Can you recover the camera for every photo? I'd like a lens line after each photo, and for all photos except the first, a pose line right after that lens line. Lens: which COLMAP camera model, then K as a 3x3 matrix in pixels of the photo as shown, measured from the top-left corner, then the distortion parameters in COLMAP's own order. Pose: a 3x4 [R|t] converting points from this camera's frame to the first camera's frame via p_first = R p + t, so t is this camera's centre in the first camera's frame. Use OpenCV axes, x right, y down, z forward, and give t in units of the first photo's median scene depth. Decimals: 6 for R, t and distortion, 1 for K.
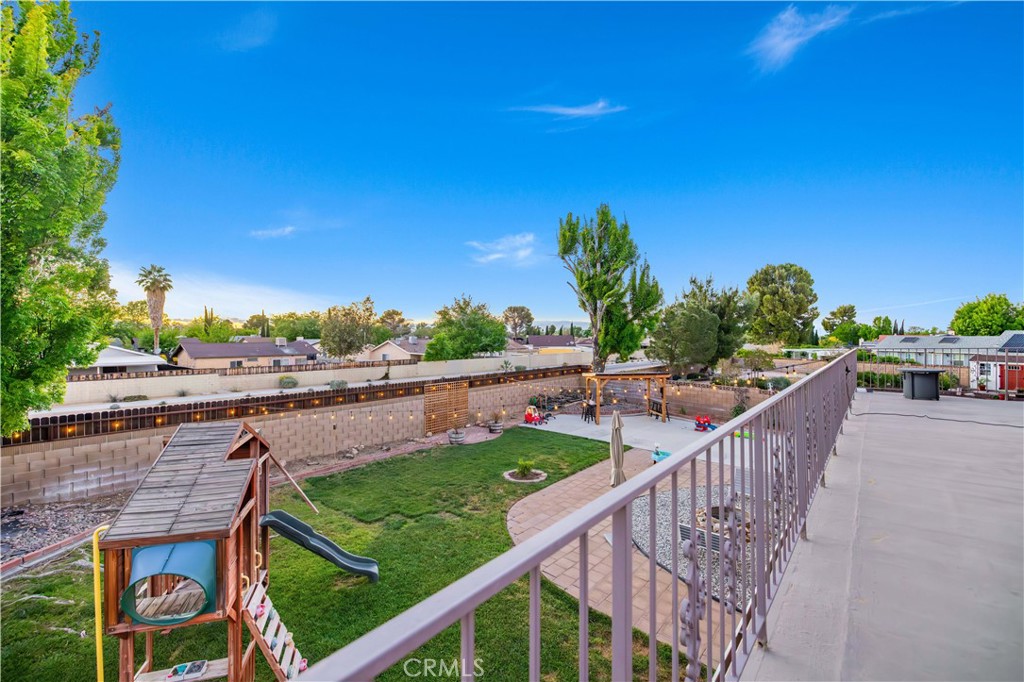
lens RADIAL K [[426.4, 0, 511.2], [0, 426.4, 334.1], [0, 0, 1]] dist [-0.000331, -0.000463]
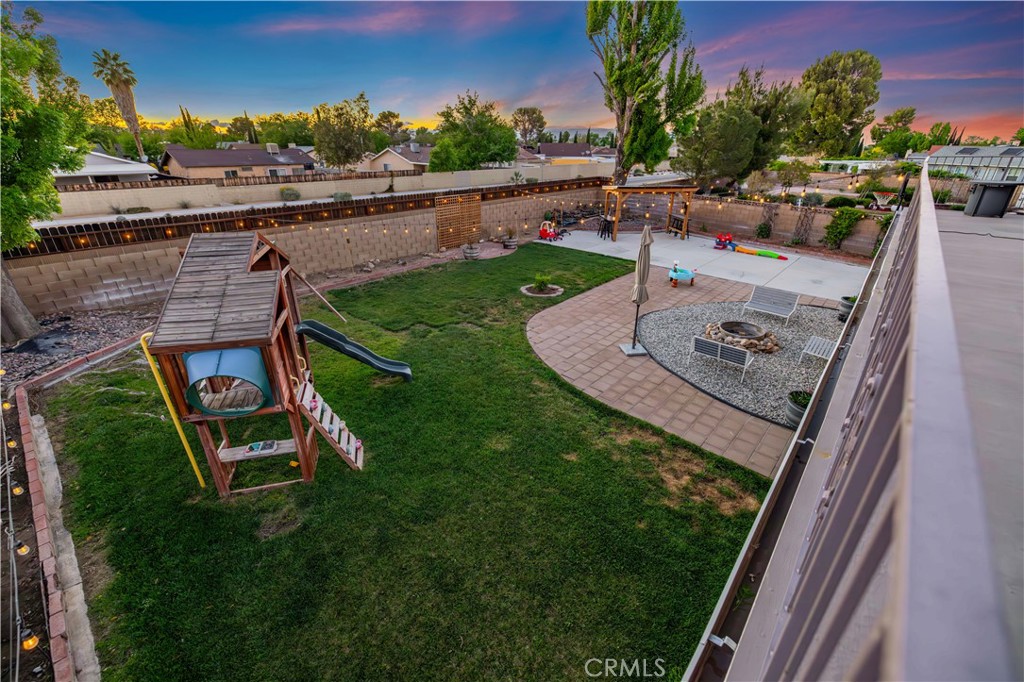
lens RADIAL K [[427.1, 0, 510.2], [0, 427.1, 333.8], [0, 0, 1]] dist [-0.001569, -0.000154]
pose [[0.999745, 0.013918, -0.017790, -0.013275], [-0.005396, 0.911968, 0.410225, 0.005410], [0.021933, -0.410025, 0.911811, 0.016502]]
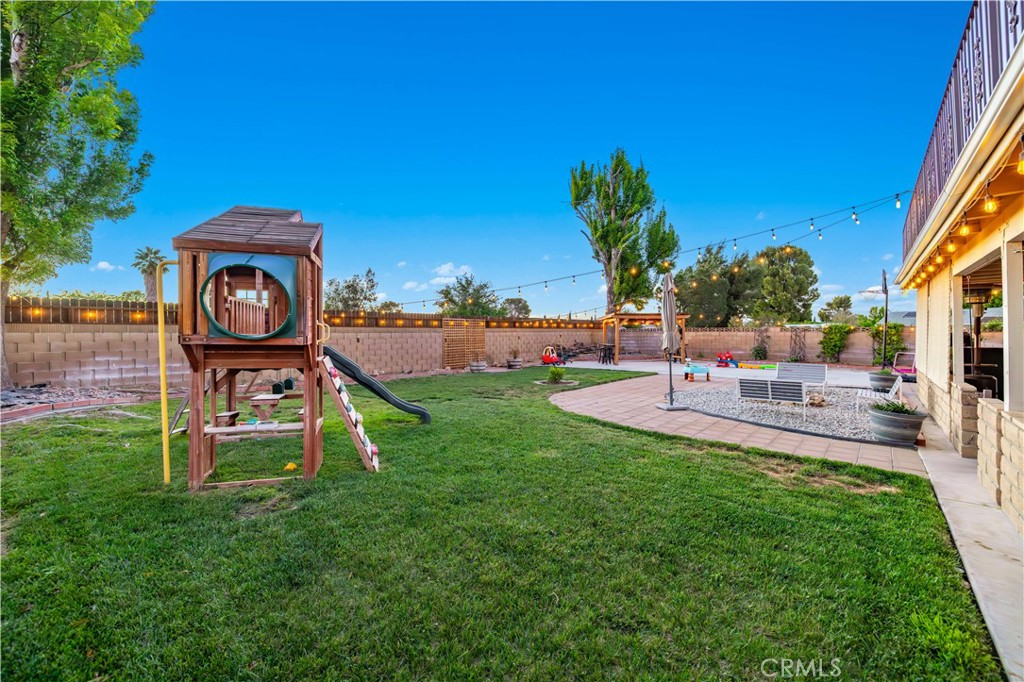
lens RADIAL K [[426.9, 0, 510.9], [0, 426.9, 327.4], [0, 0, 1]] dist [-0.000674, -0.000053]
pose [[0.999959, -0.005701, 0.007034, -0.044236], [0.005712, 0.999982, -0.001556, 0.116247], [-0.007025, 0.001596, 0.999974, 0.015400]]
